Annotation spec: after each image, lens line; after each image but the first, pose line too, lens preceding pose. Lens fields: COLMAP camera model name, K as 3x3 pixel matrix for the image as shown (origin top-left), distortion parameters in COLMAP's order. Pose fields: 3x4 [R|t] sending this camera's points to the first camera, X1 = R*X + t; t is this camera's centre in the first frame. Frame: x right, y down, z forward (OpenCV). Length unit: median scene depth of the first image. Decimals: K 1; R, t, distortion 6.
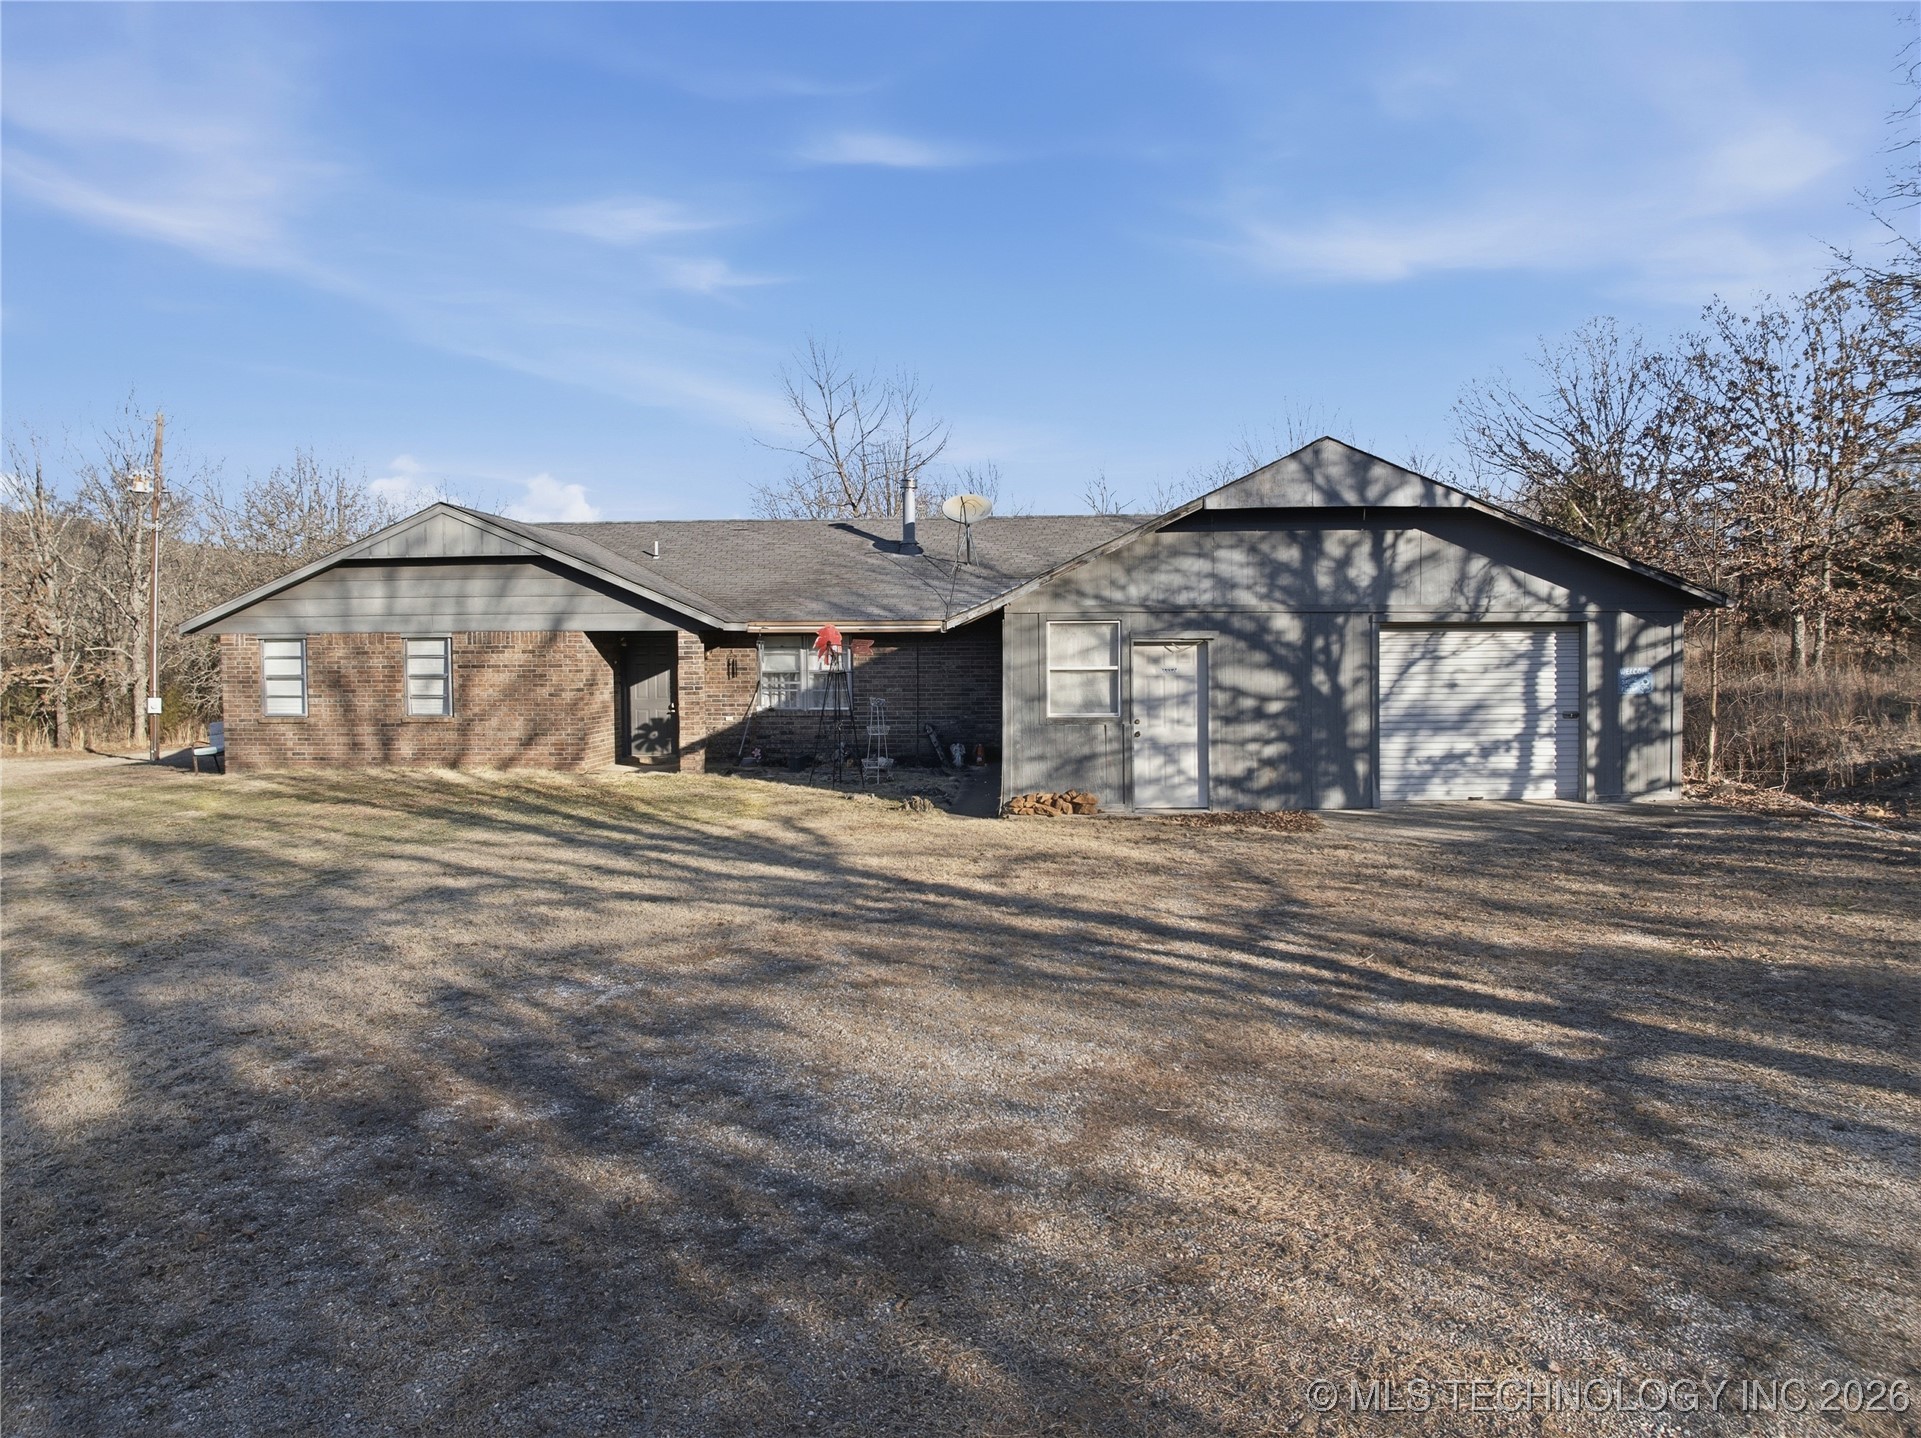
lens RADIAL K [[1355.4, 0, 956.7], [0, 1355.4, 719.3], [0, 0, 1]] dist [-0.036290, 0.001572]
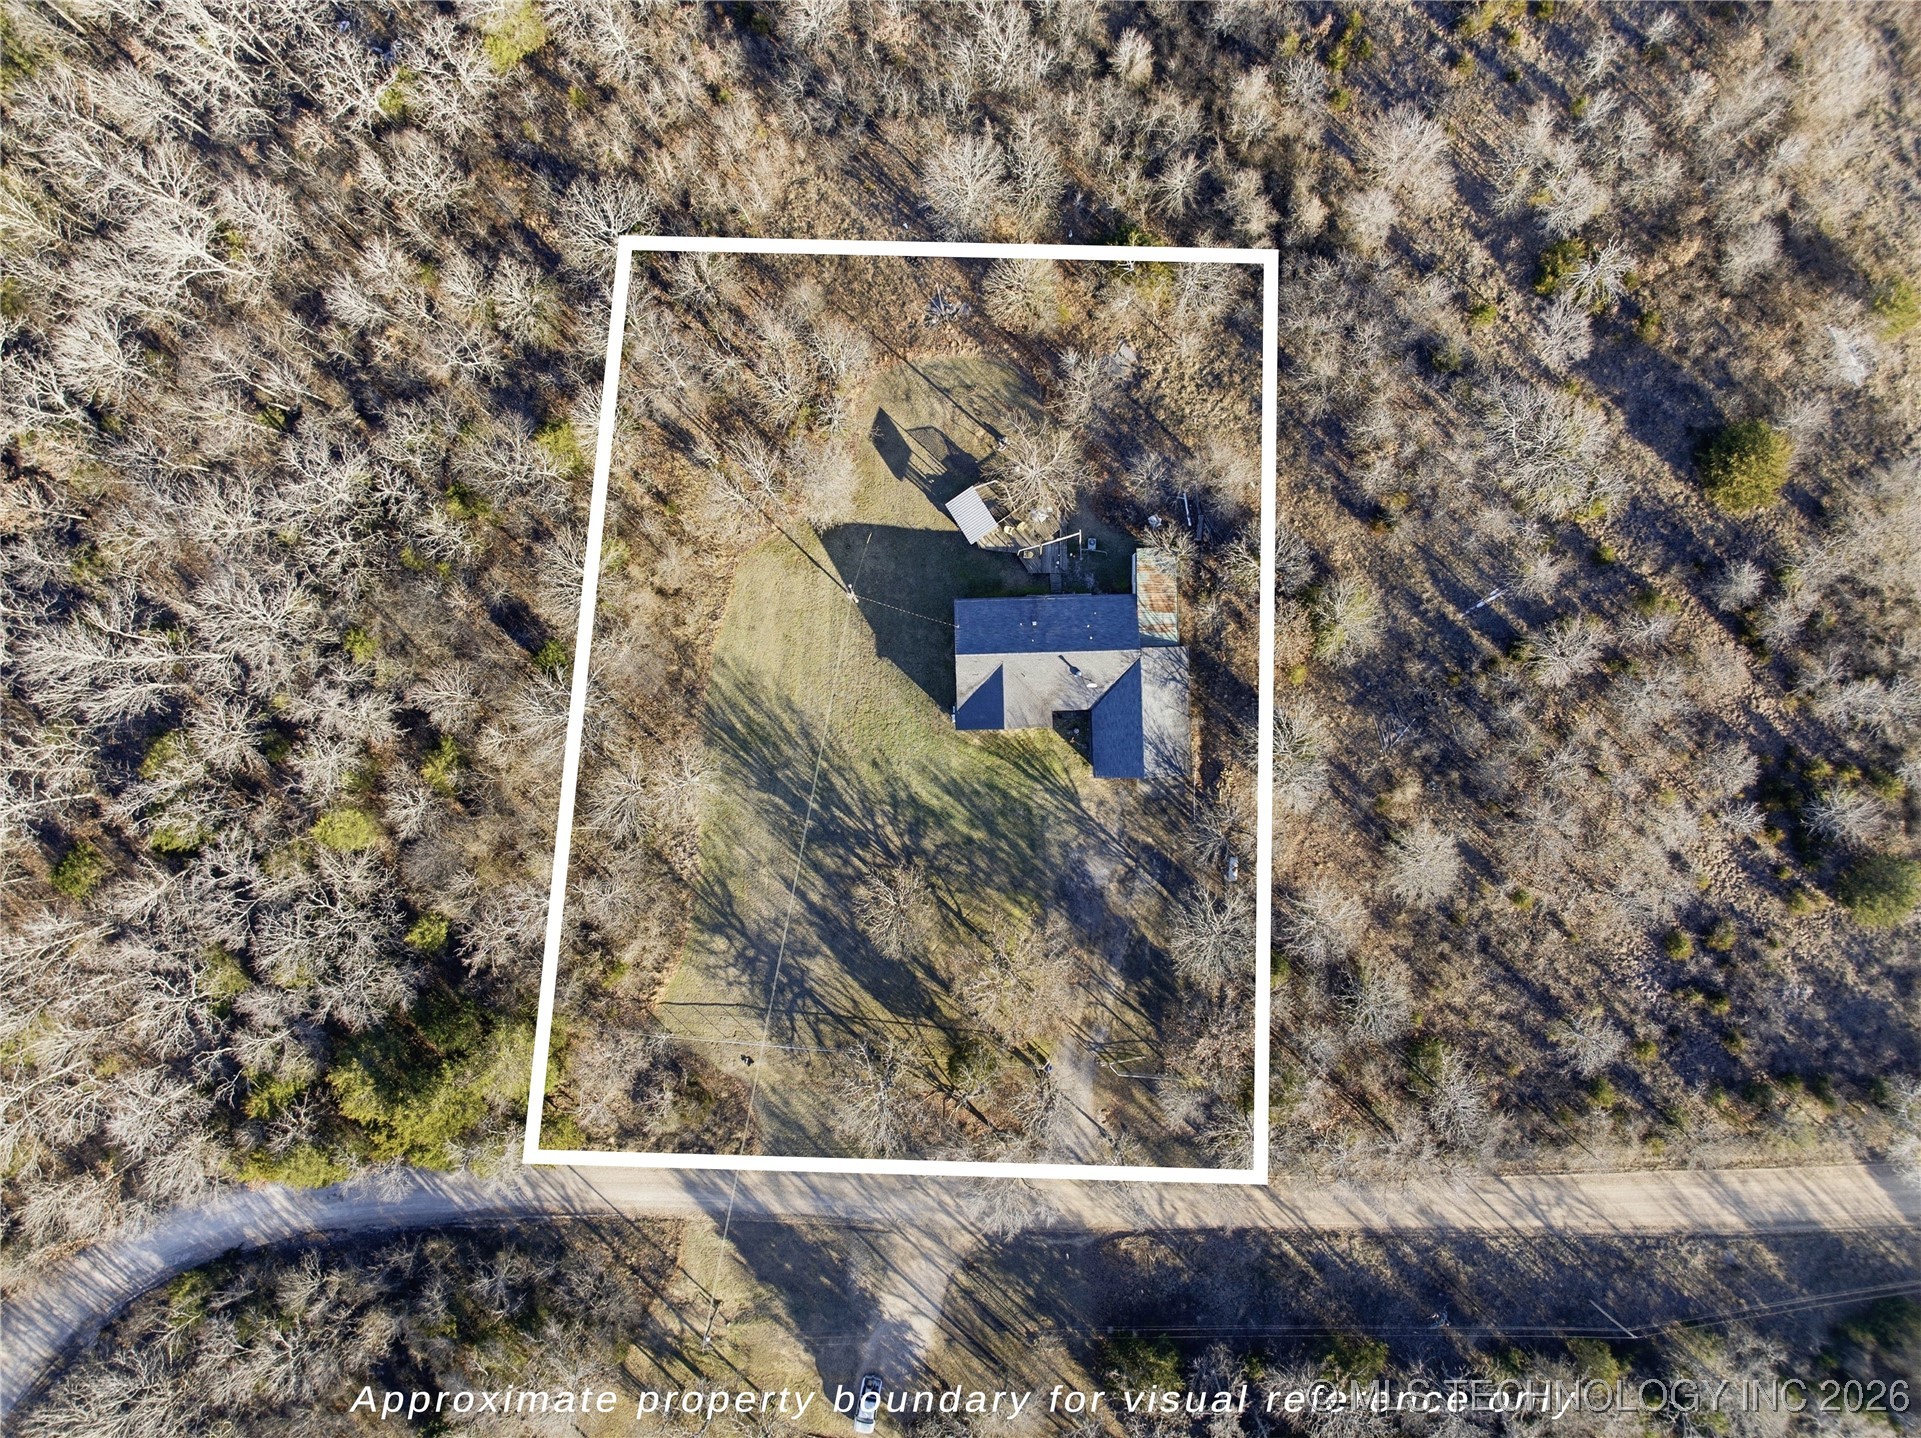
lens RADIAL K [[1355.4, 0, 966.0], [0, 1355.4, 719.3], [0, 0, 1]] dist [-0.036290, 0.001572]
pose [[0.996567, -0.082784, -0.000753, -0.690678], [0.003910, 0.037990, 0.999270, -7.756307], [-0.082695, -0.995843, 0.038183, 1.083356]]
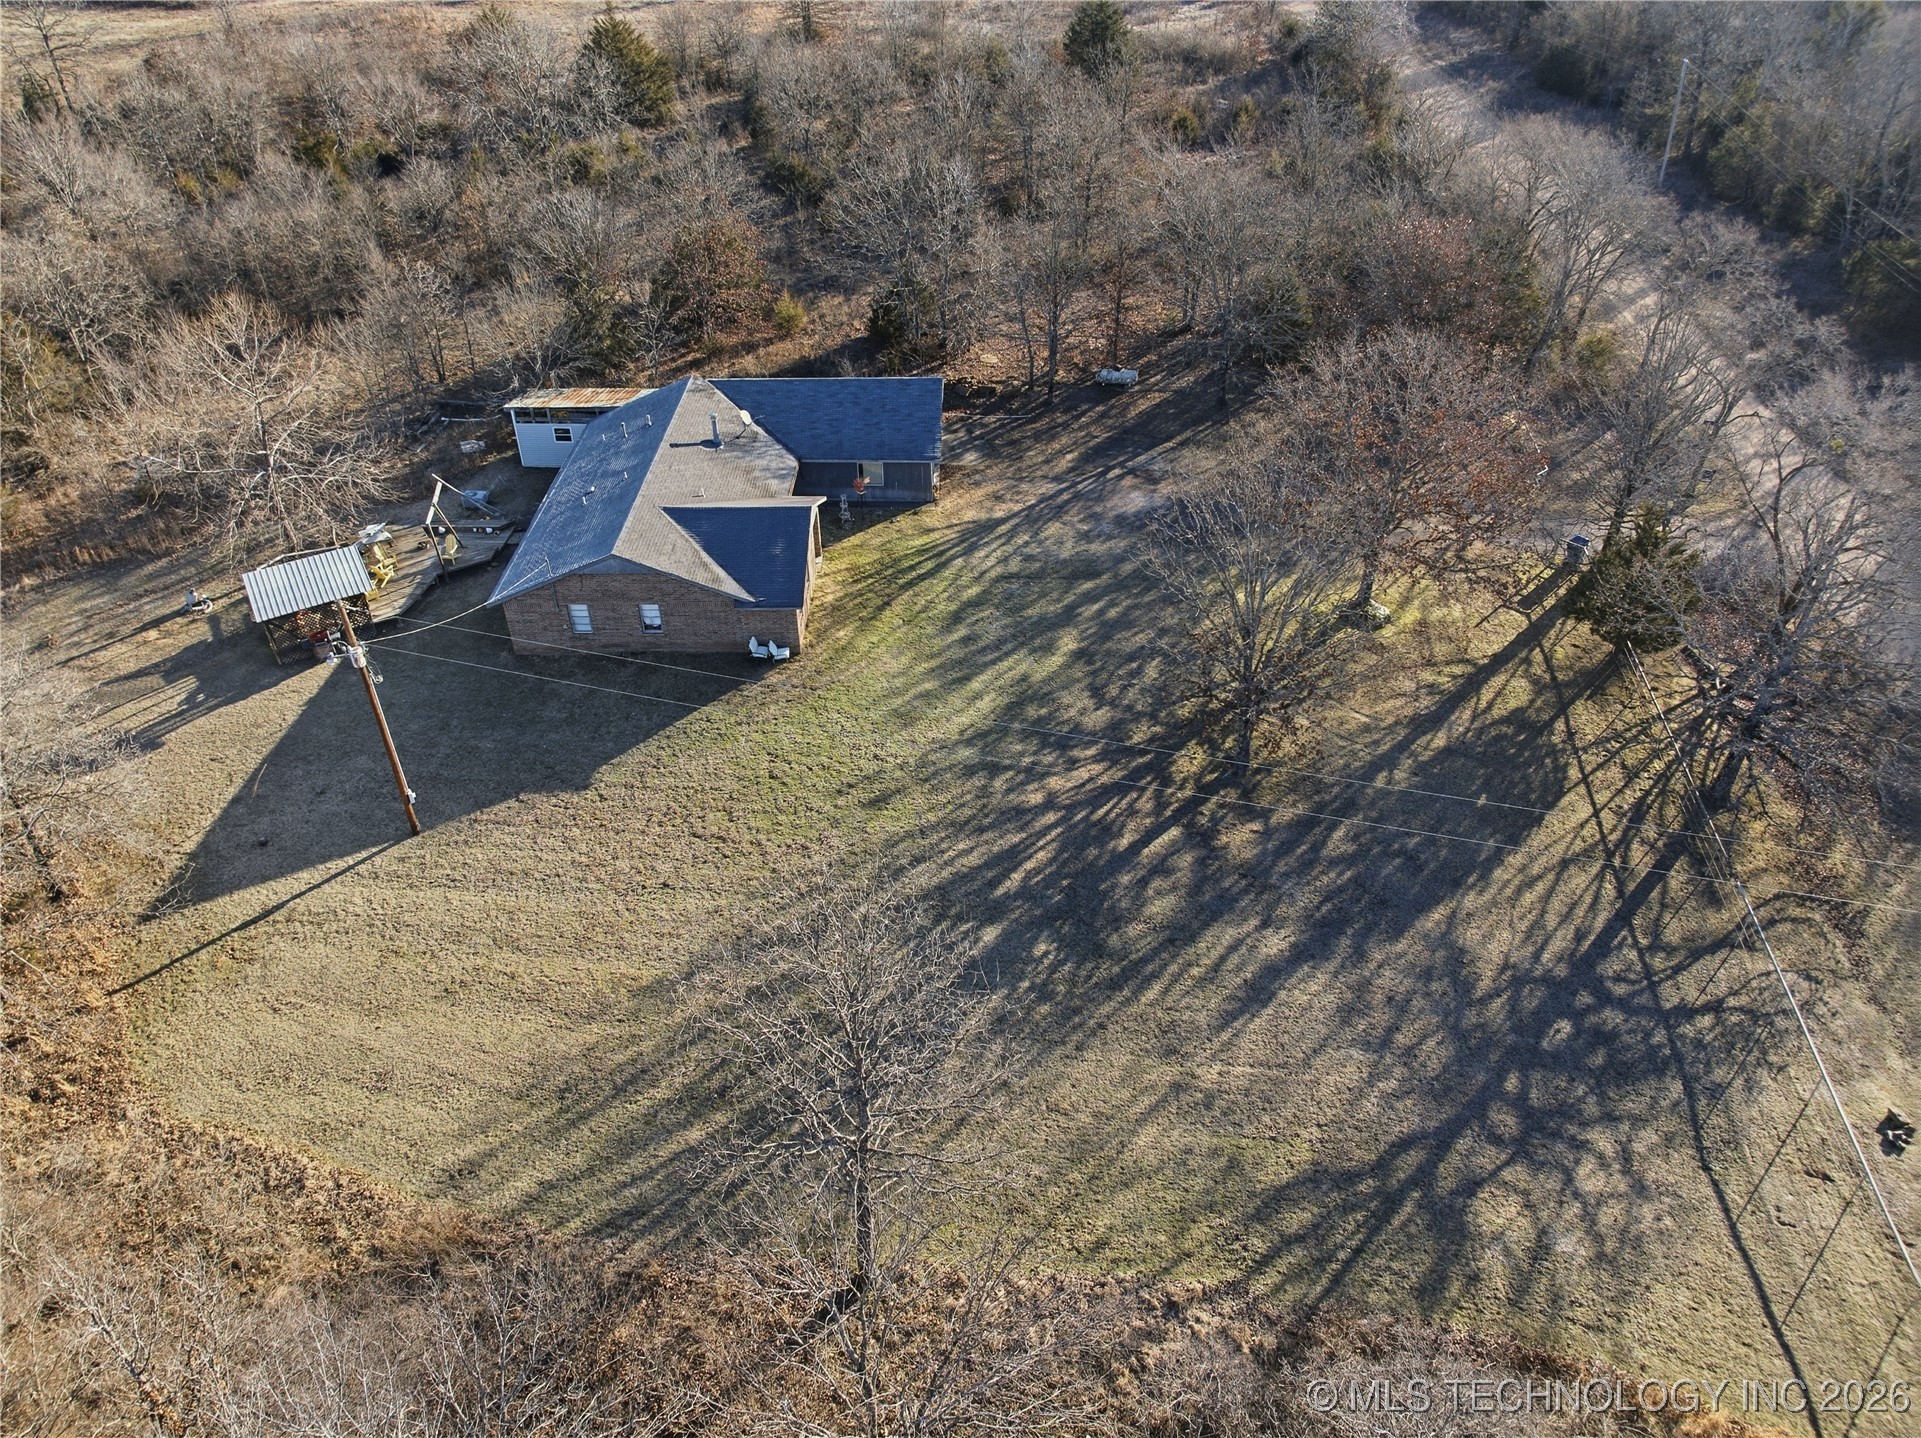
lens RADIAL K [[1355.4, 0, 958.8], [0, 1355.4, 712.4], [0, 0, 1]] dist [-0.036290, 0.001572]
pose [[-0.038065, -0.590146, 0.806398, -3.426642], [0.061833, 0.804046, 0.591344, -1.711620], [-0.997360, 0.072371, 0.005884, 0.967404]]
